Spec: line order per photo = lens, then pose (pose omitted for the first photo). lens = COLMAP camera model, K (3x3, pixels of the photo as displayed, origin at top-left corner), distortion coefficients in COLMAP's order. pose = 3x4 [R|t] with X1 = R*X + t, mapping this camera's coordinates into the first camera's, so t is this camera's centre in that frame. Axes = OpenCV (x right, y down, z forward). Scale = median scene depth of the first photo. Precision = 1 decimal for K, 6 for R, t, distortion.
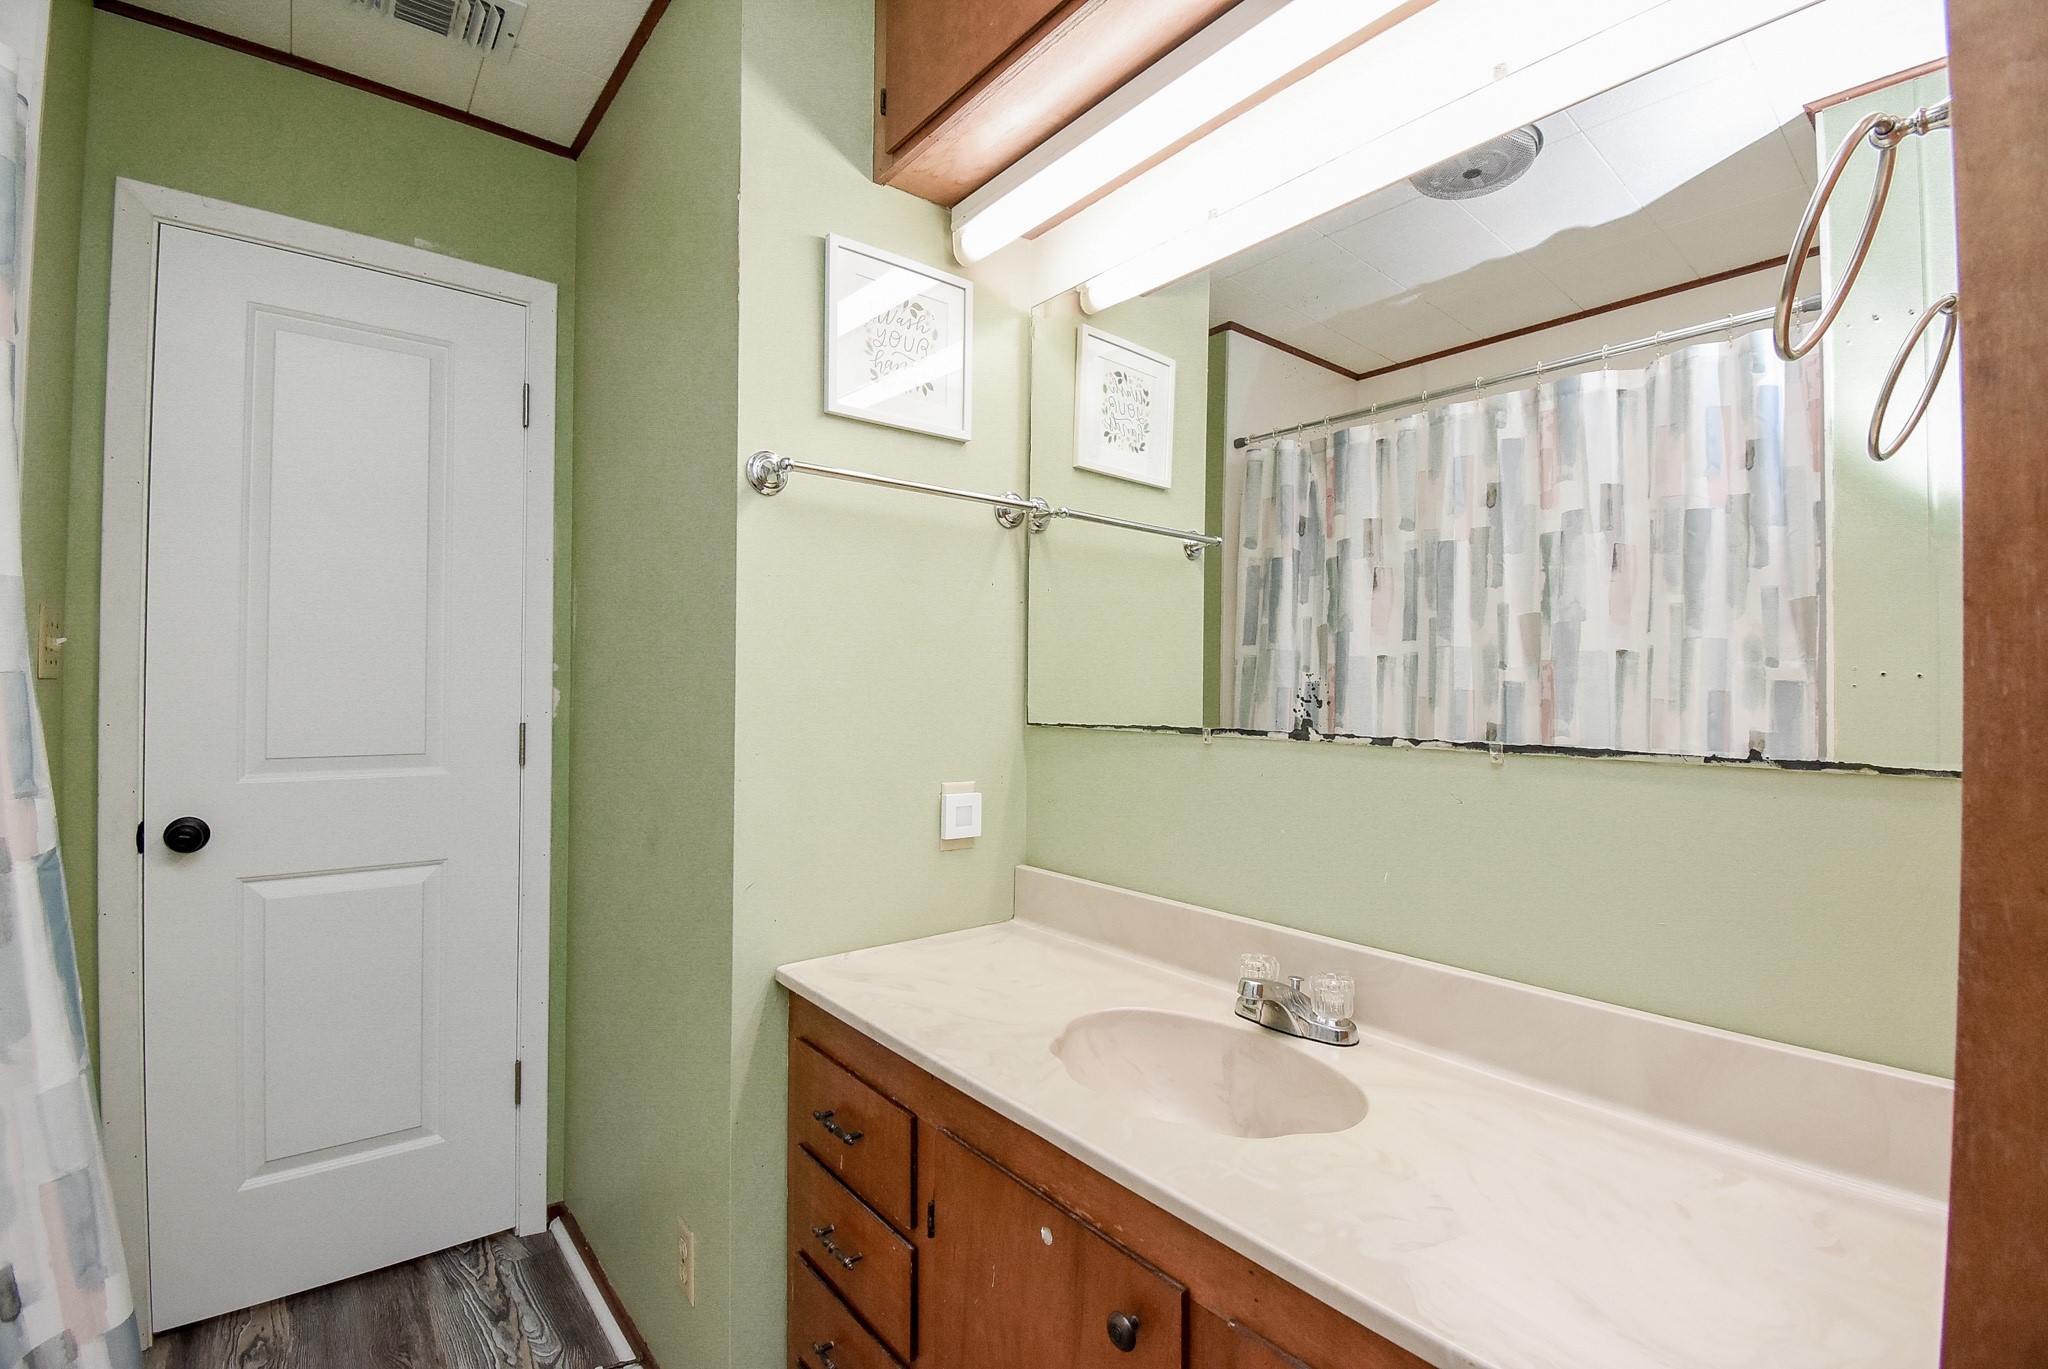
lens RADIAL K [[902.0, 0, 1021.1], [0, 902.0, 680.6], [0, 0, 1]] dist [0.020967, -0.026725]
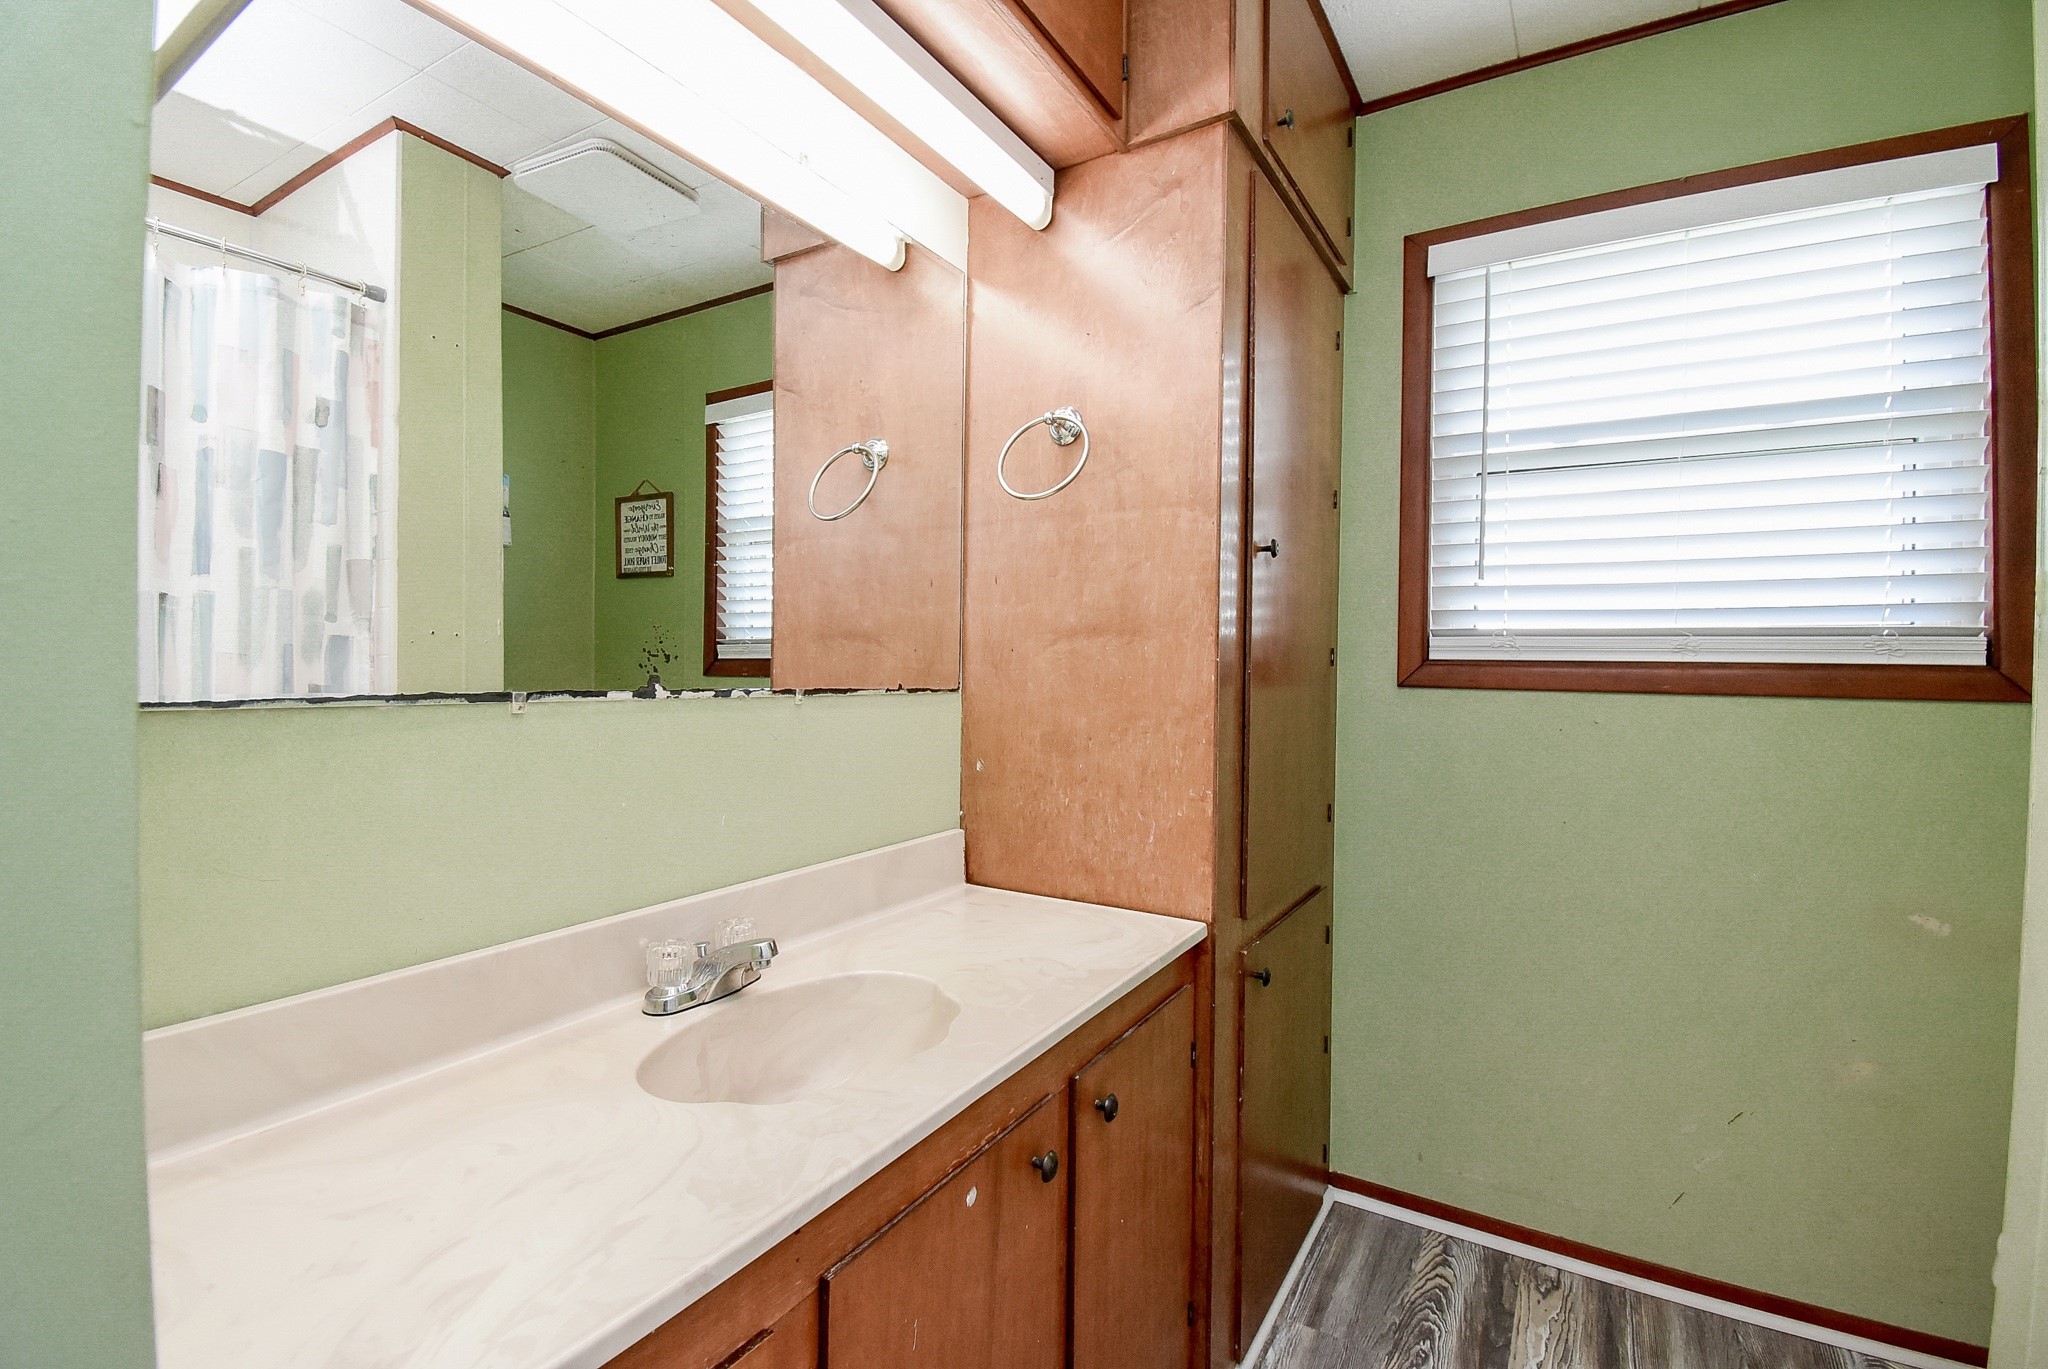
lens RADIAL K [[902.0, 0, 1021.1], [0, 902.0, 680.6], [0, 0, 1]] dist [0.020967, -0.026725]
pose [[-0.324084, -0.023752, 0.945730, -0.659539], [-0.026412, 0.999522, 0.016052, 0.023709], [-0.945660, -0.019777, -0.324557, 0.928810]]
